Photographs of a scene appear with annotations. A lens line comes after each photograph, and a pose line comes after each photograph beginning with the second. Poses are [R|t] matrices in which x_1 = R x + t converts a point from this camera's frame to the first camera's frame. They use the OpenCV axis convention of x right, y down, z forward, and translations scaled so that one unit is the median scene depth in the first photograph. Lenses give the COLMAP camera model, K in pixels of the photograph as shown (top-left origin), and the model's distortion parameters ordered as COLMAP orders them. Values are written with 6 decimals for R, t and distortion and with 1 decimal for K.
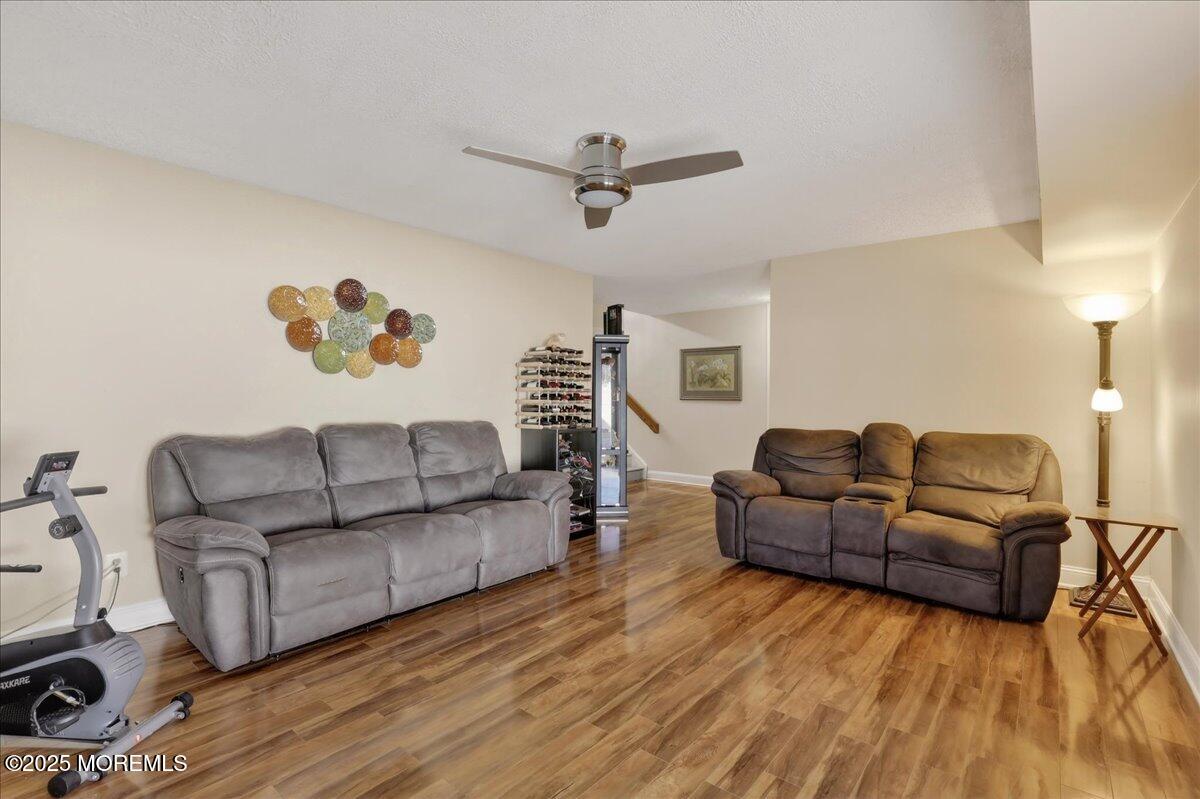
lens RADIAL K [[555.7, 0, 591.5], [0, 555.7, 401.0], [0, 0, 1]] dist [-0.033548, 0.005741]
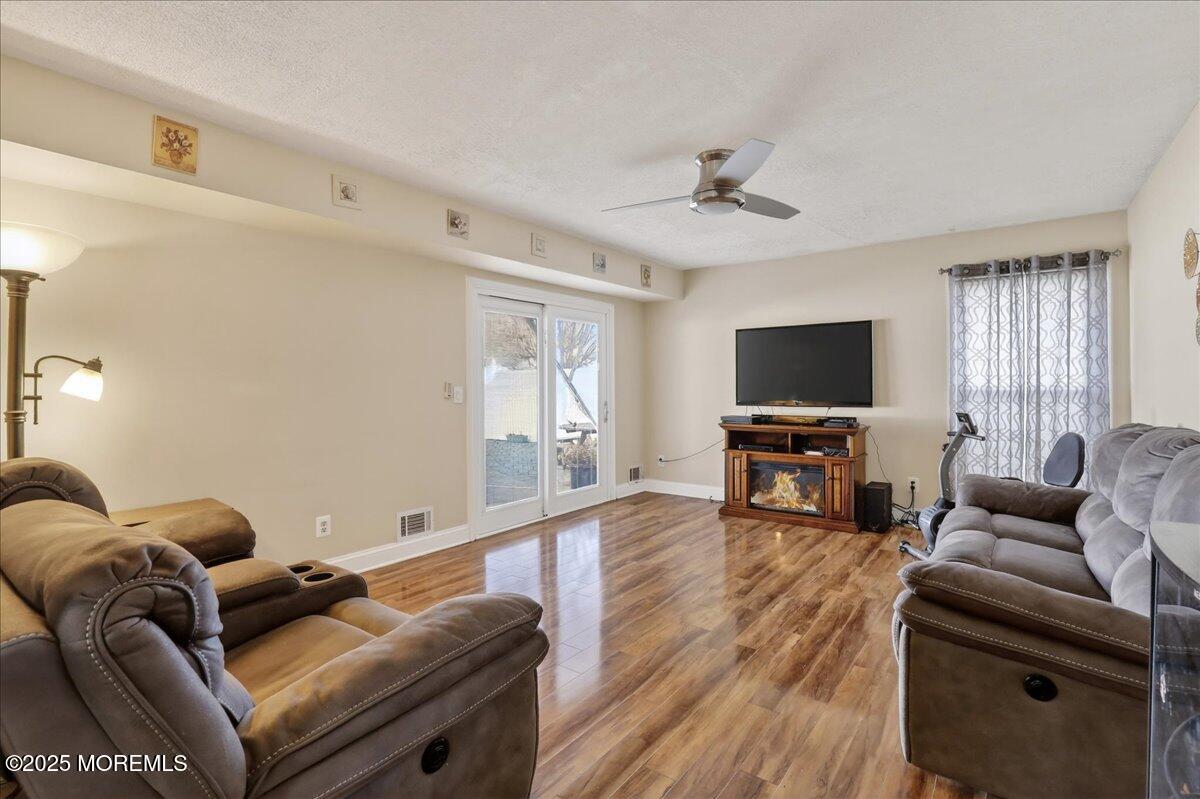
lens RADIAL K [[555.7, 0, 602.2], [0, 555.7, 392.3], [0, 0, 1]] dist [-0.033548, 0.005741]
pose [[-0.998607, -0.000392, -0.052771, 0.337273], [-0.000922, 0.999949, 0.010018, 0.001116], [0.052765, 0.010053, -0.998556, 2.290404]]
